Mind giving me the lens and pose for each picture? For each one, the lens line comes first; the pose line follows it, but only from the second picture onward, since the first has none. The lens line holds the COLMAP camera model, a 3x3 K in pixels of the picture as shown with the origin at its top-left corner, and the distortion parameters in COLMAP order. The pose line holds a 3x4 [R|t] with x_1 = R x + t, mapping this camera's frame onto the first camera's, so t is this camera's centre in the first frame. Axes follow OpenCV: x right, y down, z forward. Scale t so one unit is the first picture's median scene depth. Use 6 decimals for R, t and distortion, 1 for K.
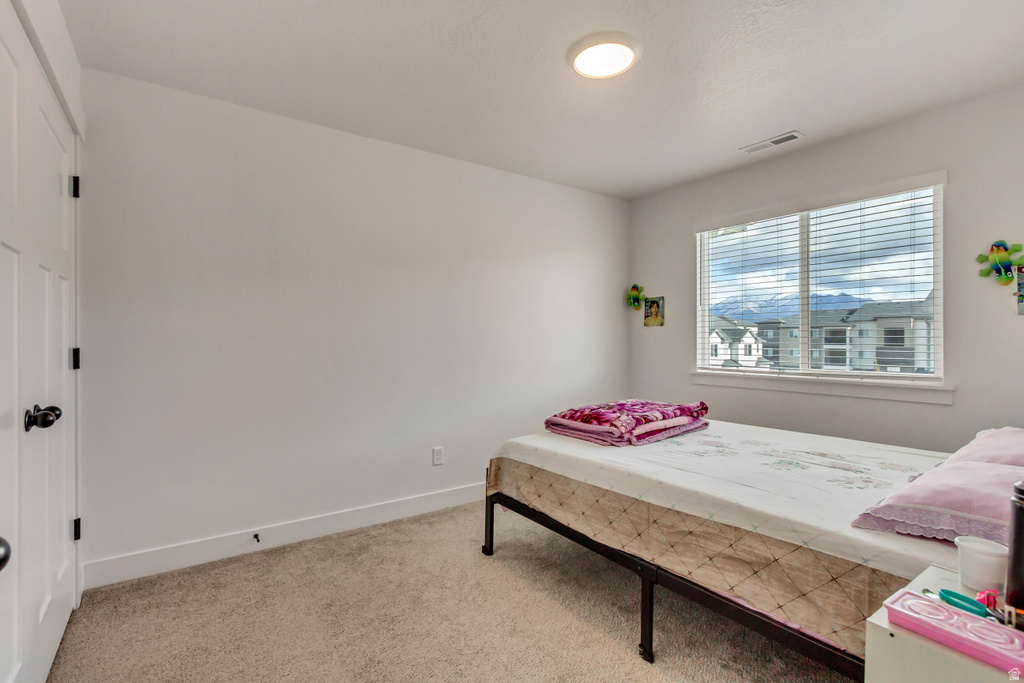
lens RADIAL K [[474.8, 0, 506.3], [0, 474.8, 345.1], [0, 0, 1]] dist [0.008706, -0.002650]
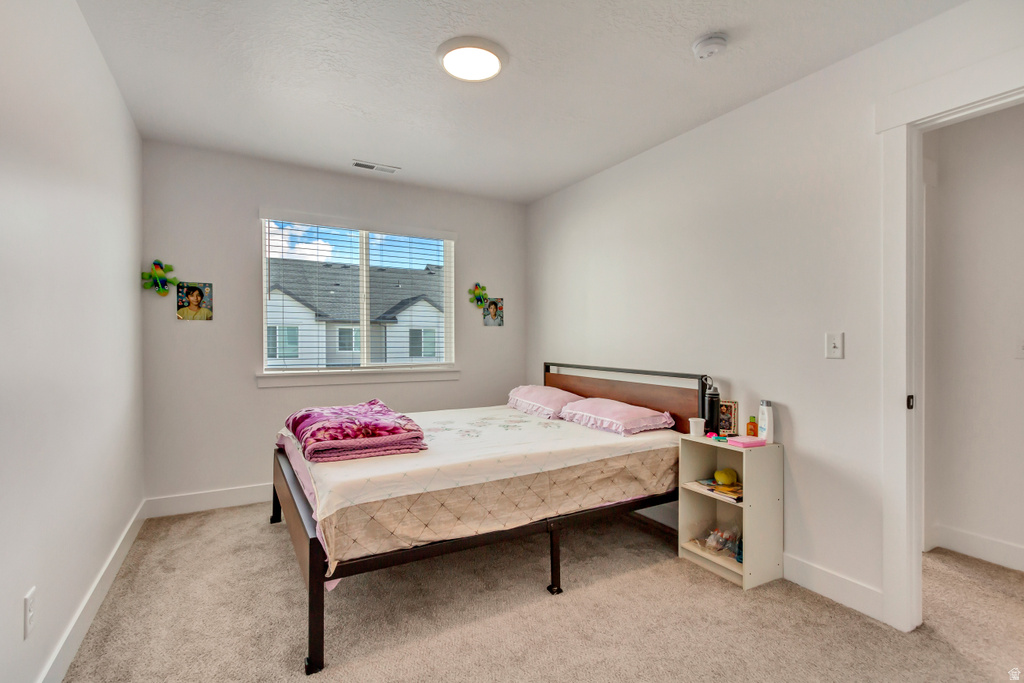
lens RADIAL K [[474.8, 0, 508.6], [0, 474.8, 338.1], [0, 0, 1]] dist [0.008706, -0.002650]
pose [[0.109249, 0.002493, 0.994011, -0.676835], [0.003308, 0.999990, -0.002872, -0.010528], [-0.994009, 0.003601, 0.109240, 0.684877]]
